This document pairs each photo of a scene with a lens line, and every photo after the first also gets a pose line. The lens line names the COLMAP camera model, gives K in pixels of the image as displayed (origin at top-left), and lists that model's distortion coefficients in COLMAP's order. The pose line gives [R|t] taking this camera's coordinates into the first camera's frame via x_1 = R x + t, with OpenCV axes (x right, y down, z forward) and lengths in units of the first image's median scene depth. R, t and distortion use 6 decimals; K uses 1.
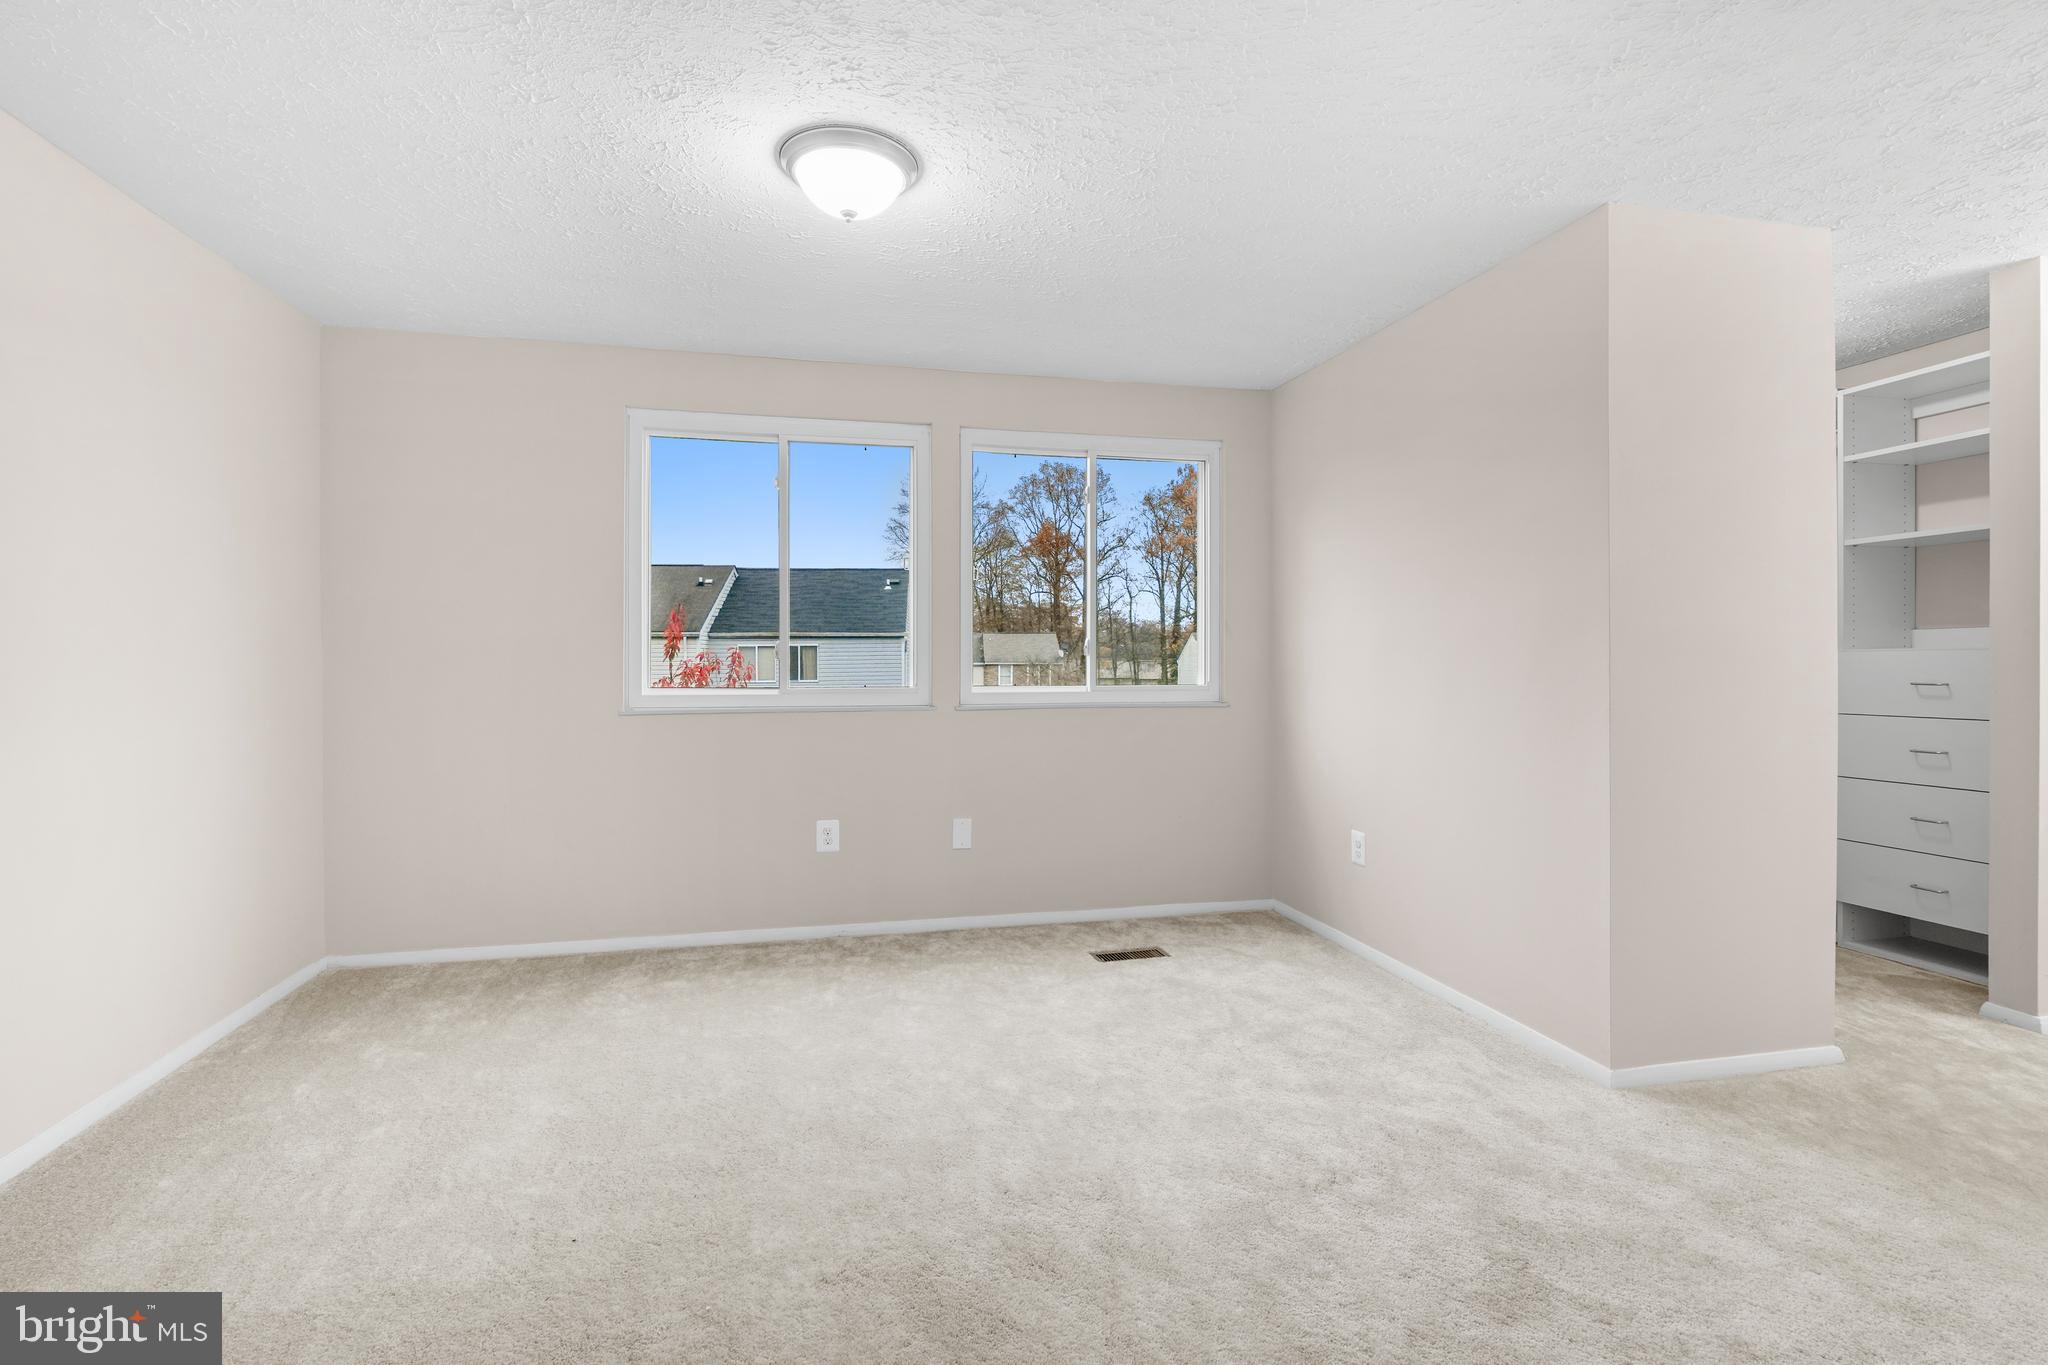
lens RADIAL K [[936.6, 0, 1023.5], [0, 936.6, 674.9], [0, 0, 1]] dist [-0.000754, -0.000139]
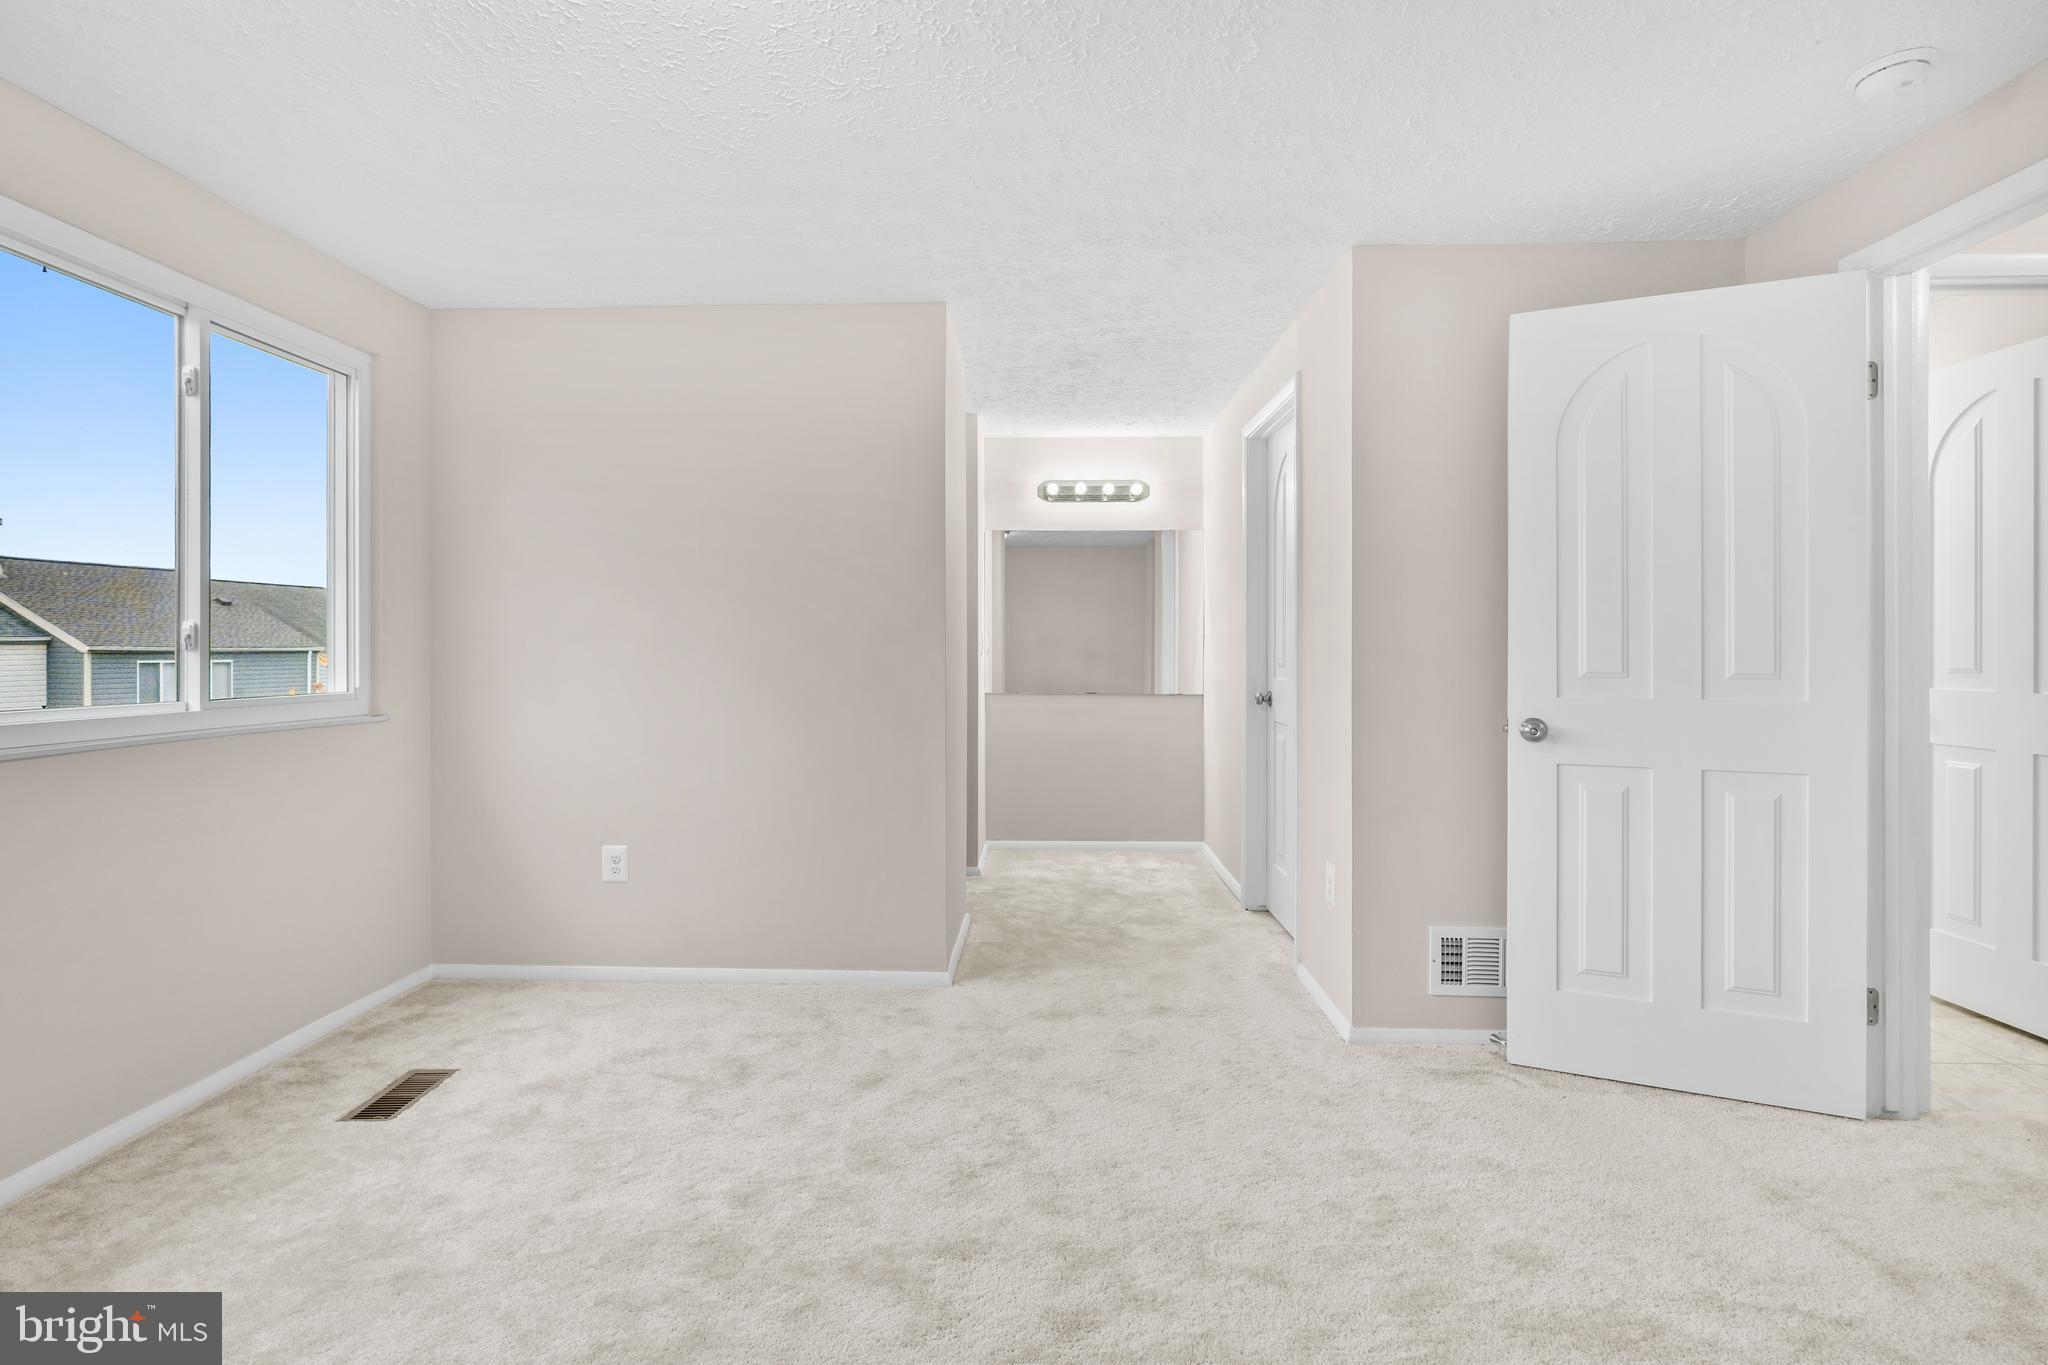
lens RADIAL K [[942.3, 0, 1022.1], [0, 942.3, 646.8], [0, 0, 1]] dist [-0.000907, -0.000317]
pose [[0.254648, 0.000215, 0.967034, -0.437761], [0.006502, 0.999977, -0.001935, -0.022634], [-0.967012, 0.006780, 0.254640, 0.390245]]
